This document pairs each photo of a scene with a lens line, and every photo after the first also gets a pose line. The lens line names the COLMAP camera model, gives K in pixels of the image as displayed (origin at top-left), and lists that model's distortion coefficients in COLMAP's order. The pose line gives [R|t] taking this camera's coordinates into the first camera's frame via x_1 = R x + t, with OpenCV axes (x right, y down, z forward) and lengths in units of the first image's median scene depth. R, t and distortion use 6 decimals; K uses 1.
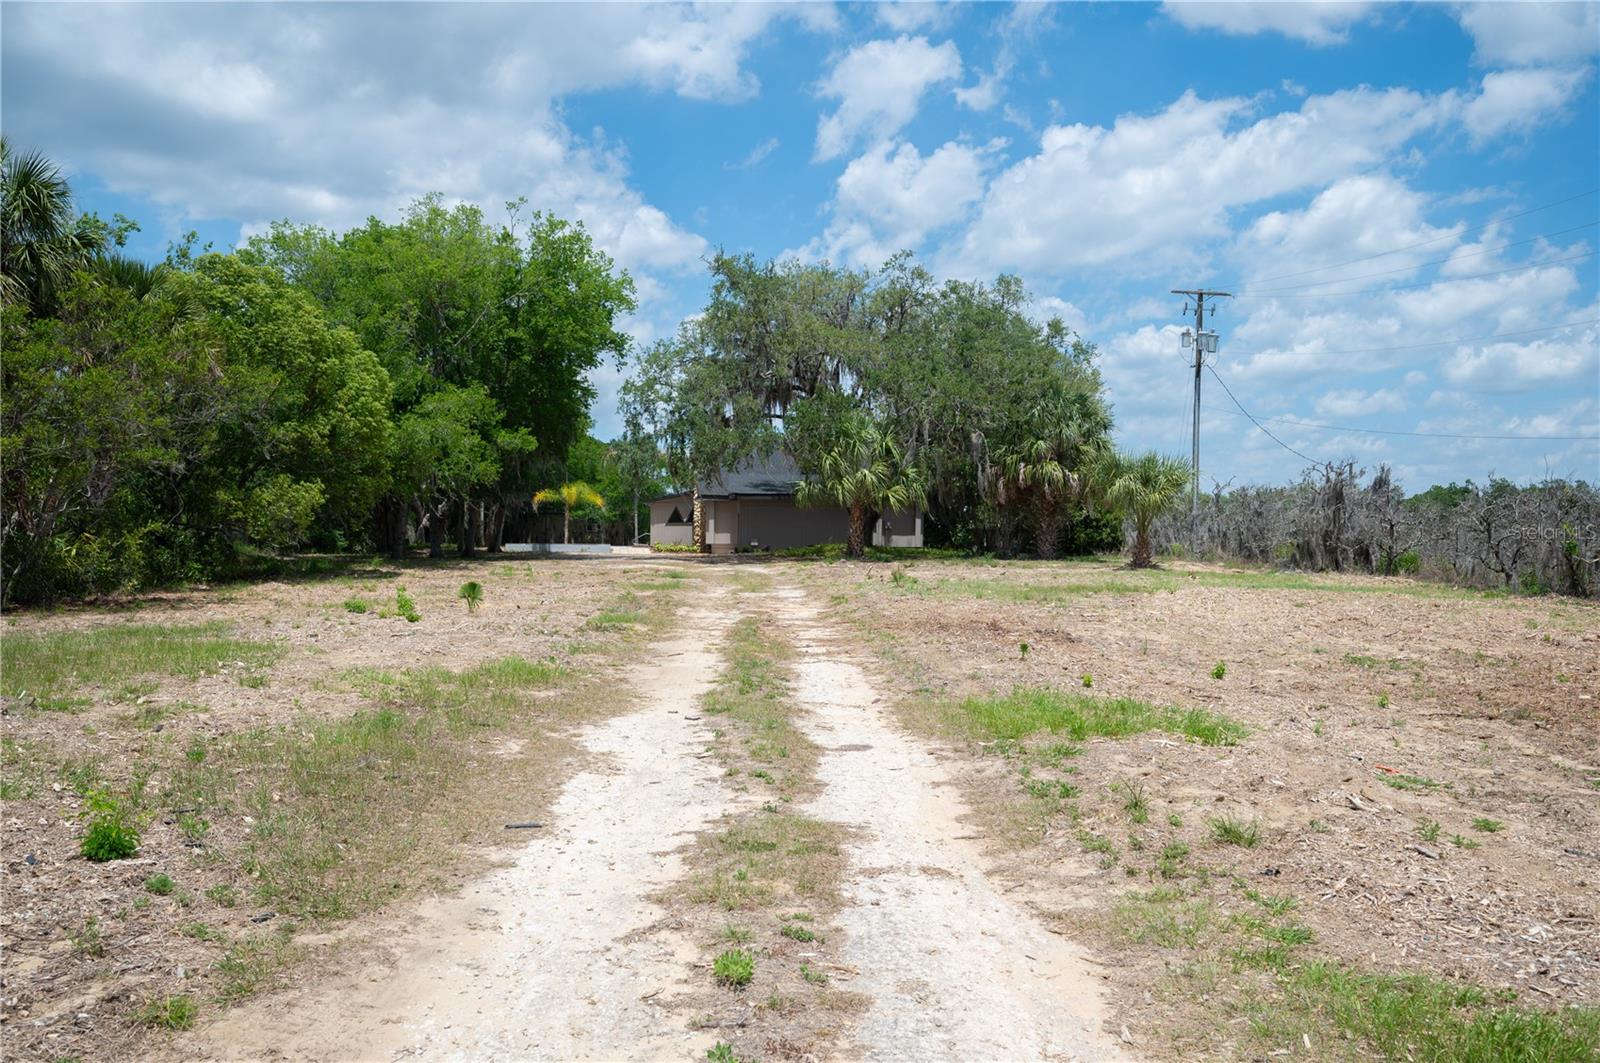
lens RADIAL K [[1370.7, 0, 800.0], [0, 1370.7, 531.5], [0, 0, 1]] dist [0.000857, 0.000068]
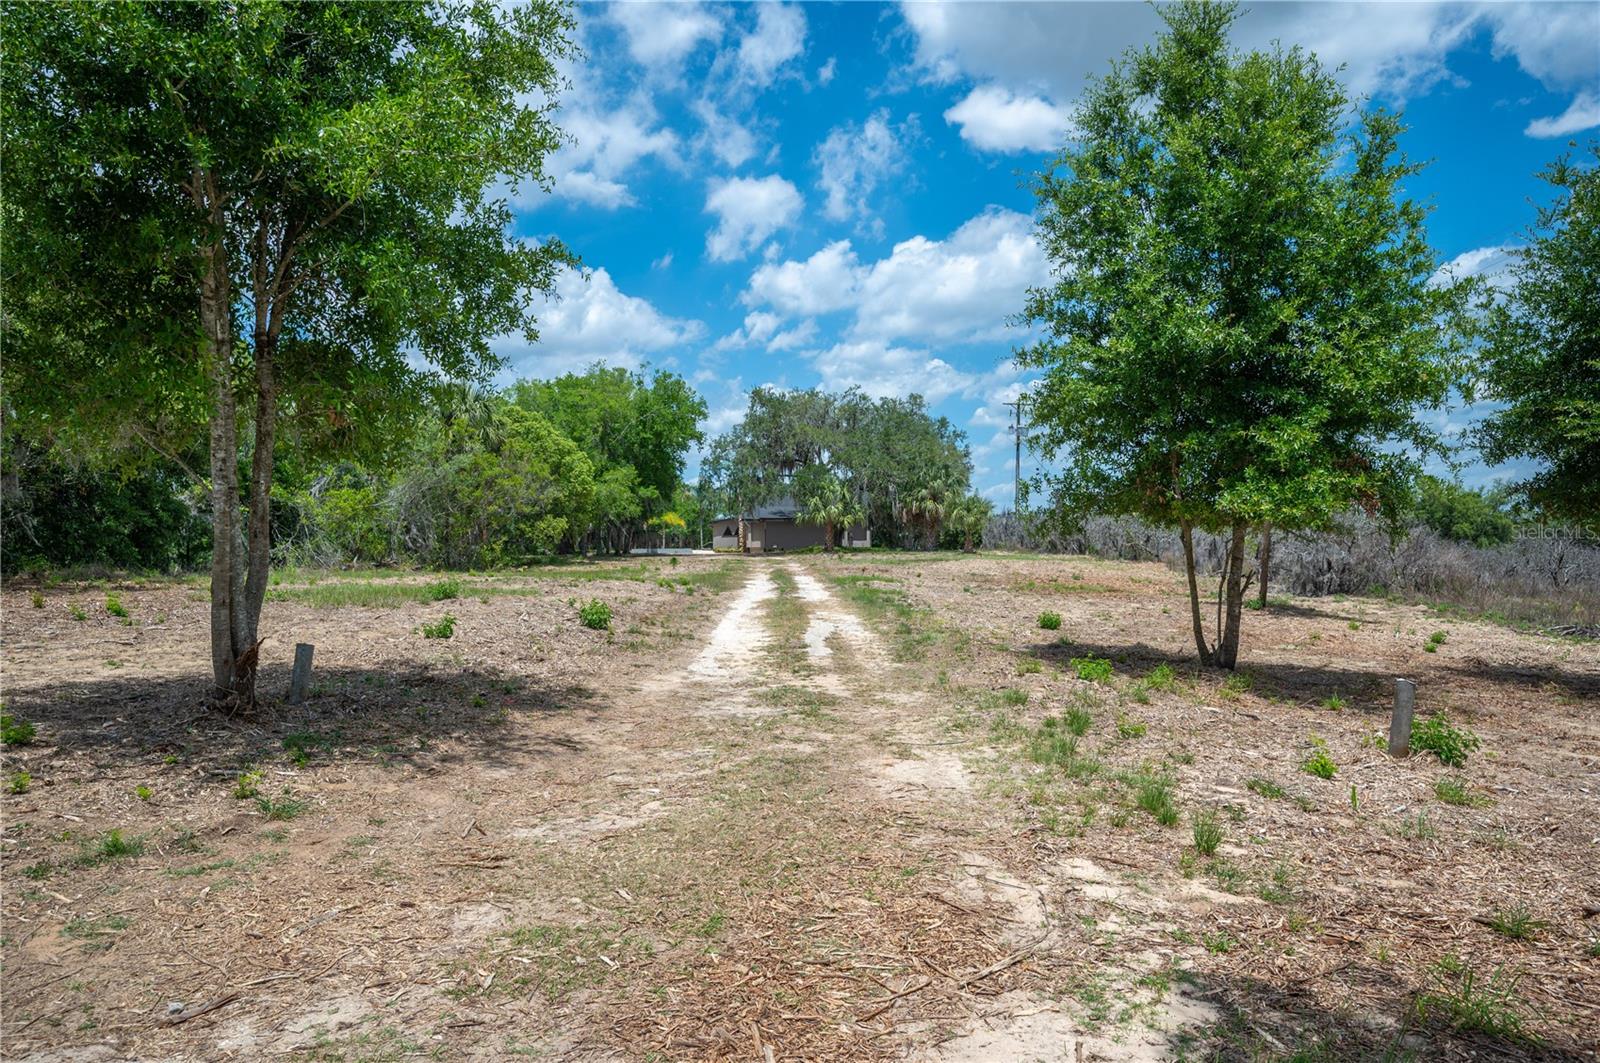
lens RADIAL K [[1023.7, 0, 800.0], [0, 1023.7, 531.5], [0, 0, 1]] dist [-0.000470, -0.000021]
pose [[0.999886, -0.014025, -0.005573, 0.007718], [0.013973, 0.999859, -0.009315, 0.002748], [0.005703, 0.009236, 0.999941, -0.368651]]
